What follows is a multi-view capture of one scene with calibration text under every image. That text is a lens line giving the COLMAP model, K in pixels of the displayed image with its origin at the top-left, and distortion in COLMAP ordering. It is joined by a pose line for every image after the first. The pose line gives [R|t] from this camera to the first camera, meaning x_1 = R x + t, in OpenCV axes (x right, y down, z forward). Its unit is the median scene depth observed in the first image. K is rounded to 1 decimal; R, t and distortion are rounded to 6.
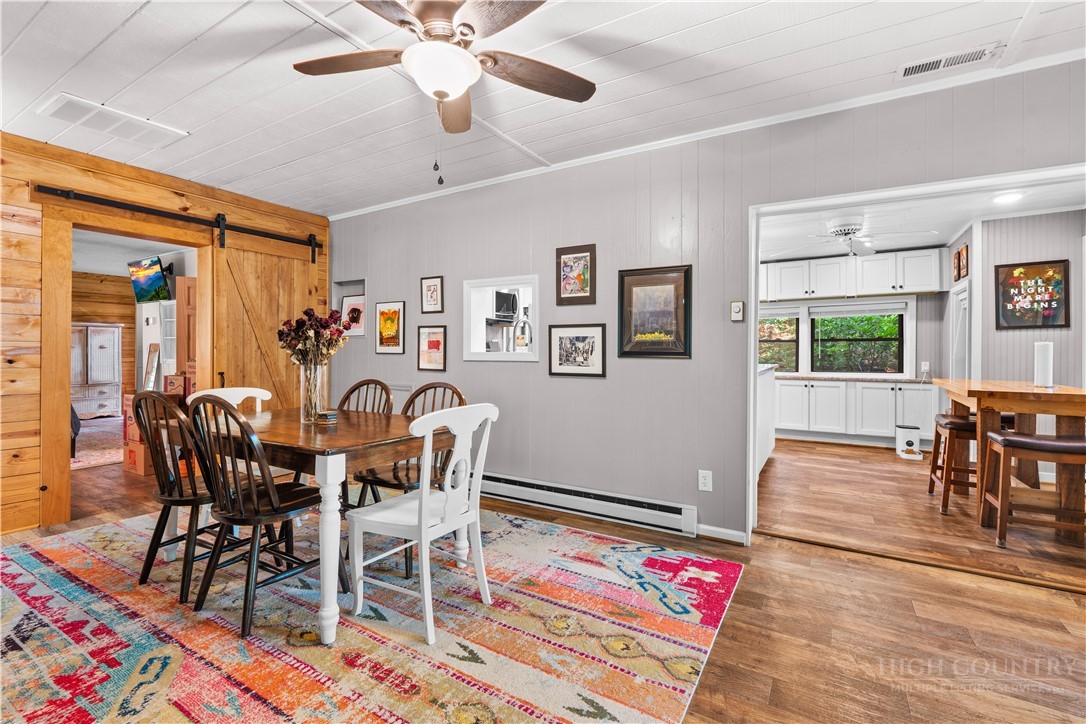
lens RADIAL K [[477.5, 0, 543.9], [0, 477.5, 354.6], [0, 0, 1]] dist [-0.000779, -0.000448]
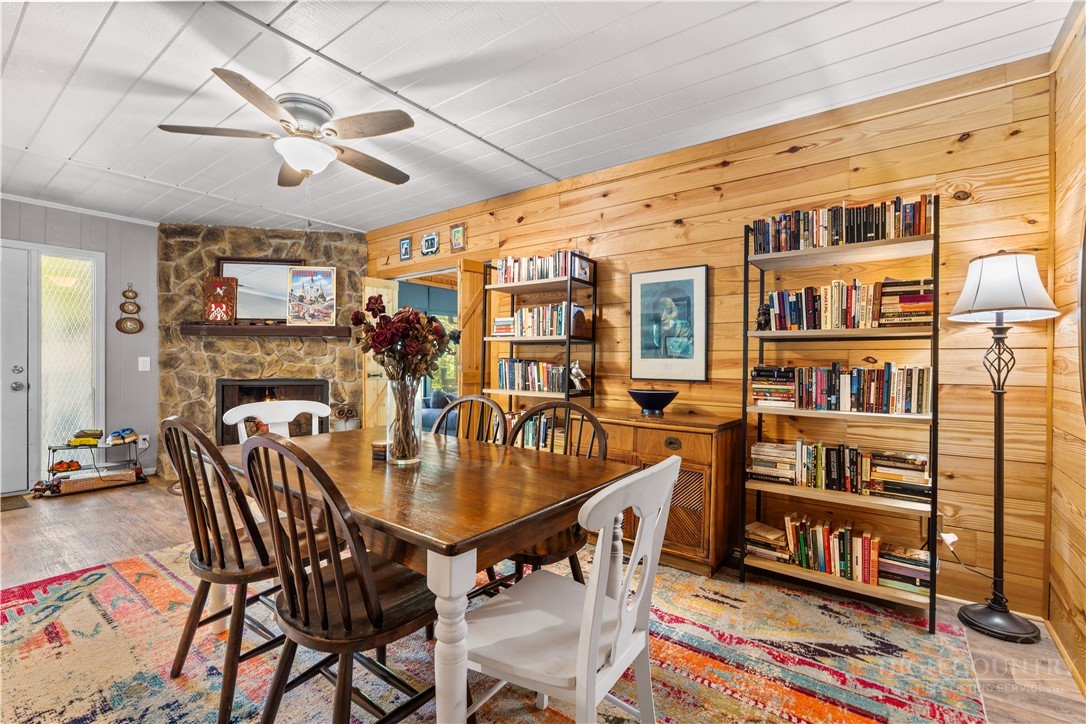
lens RADIAL K [[477.5, 0, 541.6], [0, 477.5, 360.9], [0, 0, 1]] dist [-0.000779, -0.000448]
pose [[-0.995107, -0.009015, 0.098391, -0.830887], [-0.008118, 0.999922, 0.009512, -0.014266], [-0.098469, 0.008667, -0.995102, 1.853779]]
